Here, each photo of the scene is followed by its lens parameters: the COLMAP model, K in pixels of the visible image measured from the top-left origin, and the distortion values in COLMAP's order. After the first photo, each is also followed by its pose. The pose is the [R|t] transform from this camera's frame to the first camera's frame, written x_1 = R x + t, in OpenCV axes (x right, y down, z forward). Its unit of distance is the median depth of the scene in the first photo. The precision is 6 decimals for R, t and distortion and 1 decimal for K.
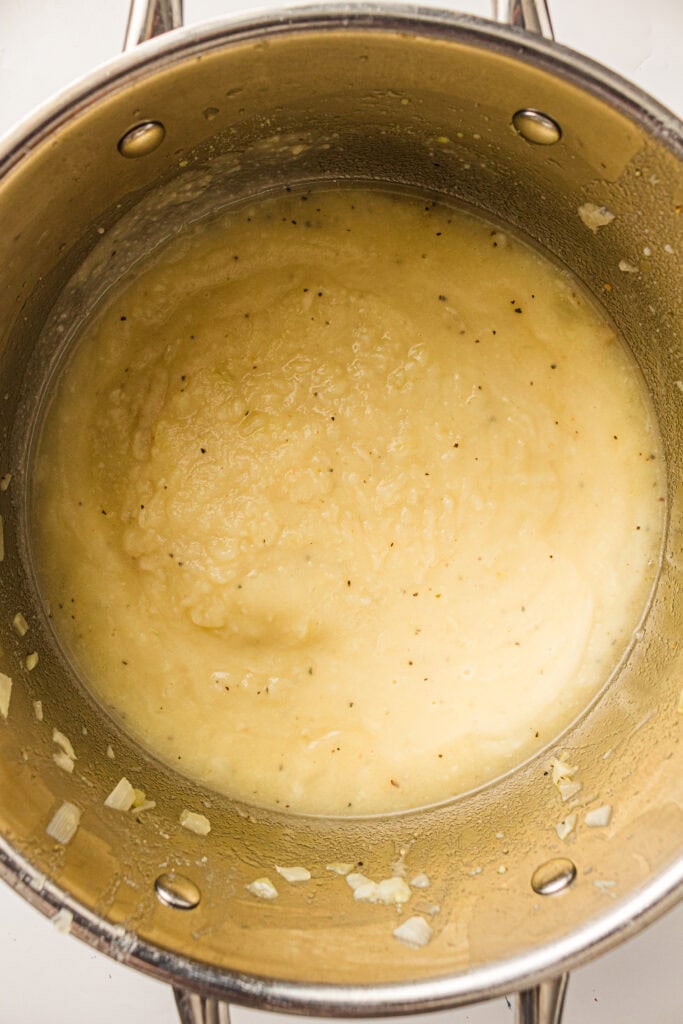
lens RADIAL K [[814.5, 0, 339.9], [0, 814.5, 512.5], [0, 0, 1]] dist [0.015089, -0.000180]
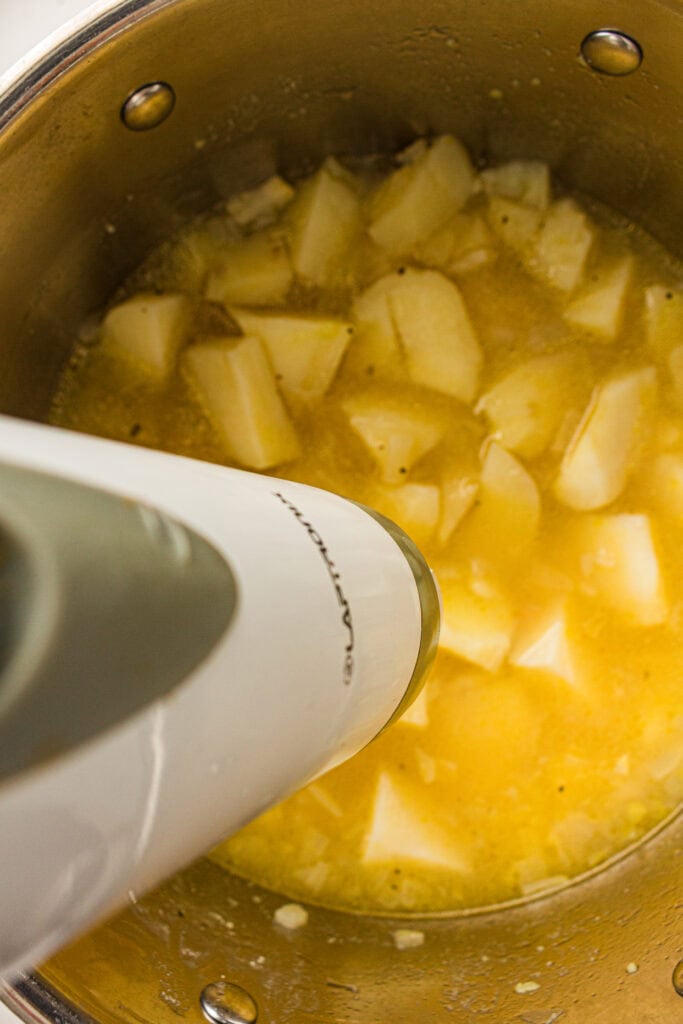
lens RADIAL K [[814.5, 0, 343.2], [0, 814.5, 511.1], [0, 0, 1]] dist [0.015089, -0.000180]
pose [[0.997049, -0.057614, -0.050731, -0.015426], [0.053974, 0.996056, -0.070416, 0.036078], [0.054588, 0.067470, 0.996227, 0.151514]]
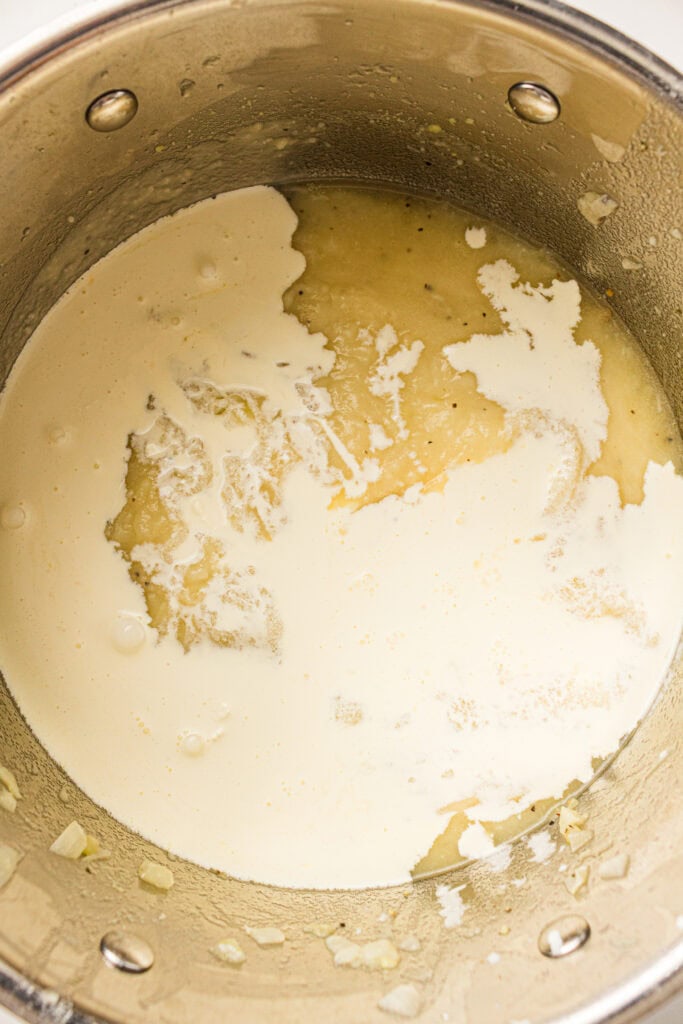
lens RADIAL K [[814.5, 0, 340.2], [0, 814.5, 508.7], [0, 0, 1]] dist [0.015089, -0.000180]
pose [[0.999952, 0.008458, 0.004915, 0.015258], [-0.007988, 0.996020, -0.088769, 0.066804], [-0.005646, 0.088725, 0.996040, 0.090719]]
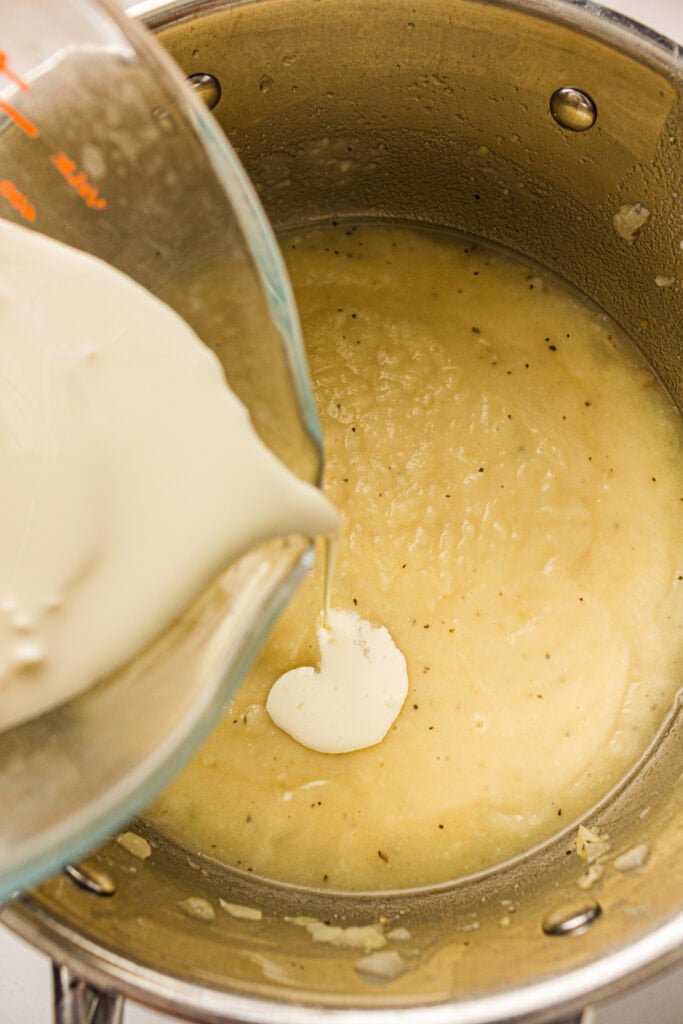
lens RADIAL K [[814.5, 0, 339.5], [0, 814.5, 502.8], [0, 0, 1]] dist [0.015089, -0.000180]
pose [[0.993425, 0.095118, -0.063710, 0.051115], [-0.110002, 0.947249, -0.301028, 0.298139], [0.031716, 0.306057, 0.951485, 0.130187]]
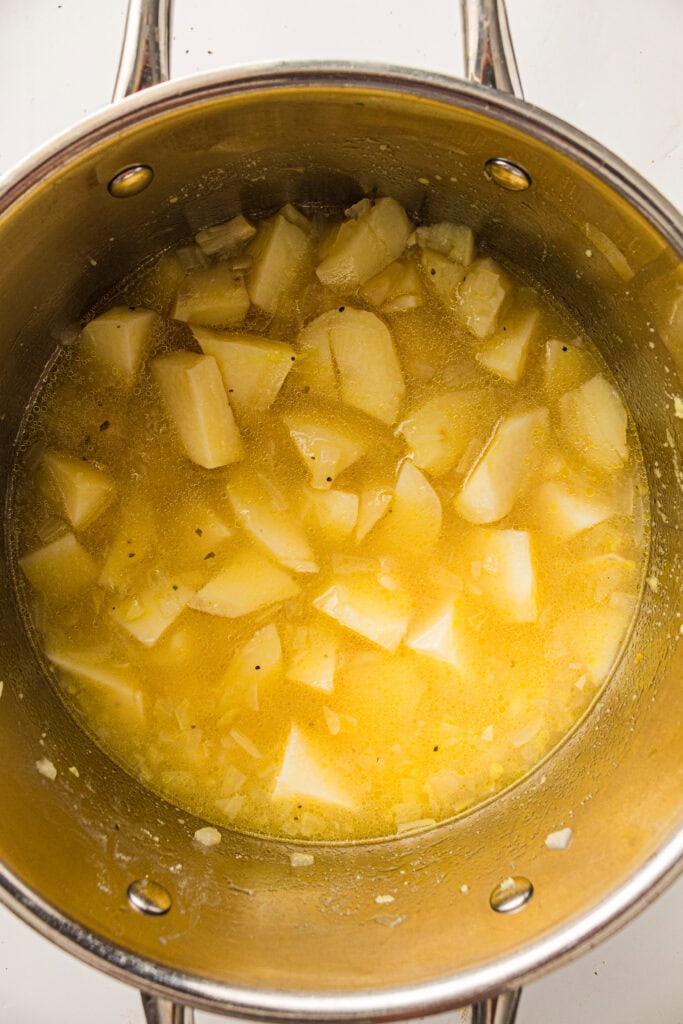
lens RADIAL K [[814.5, 0, 339.2], [0, 814.5, 510.9], [0, 0, 1]] dist [0.015089, -0.000180]
pose [[0.999565, 0.022185, -0.019450, 0.047390], [-0.022307, 0.999733, -0.006080, -0.026361], [0.019310, 0.006512, 0.999792, -0.037858]]
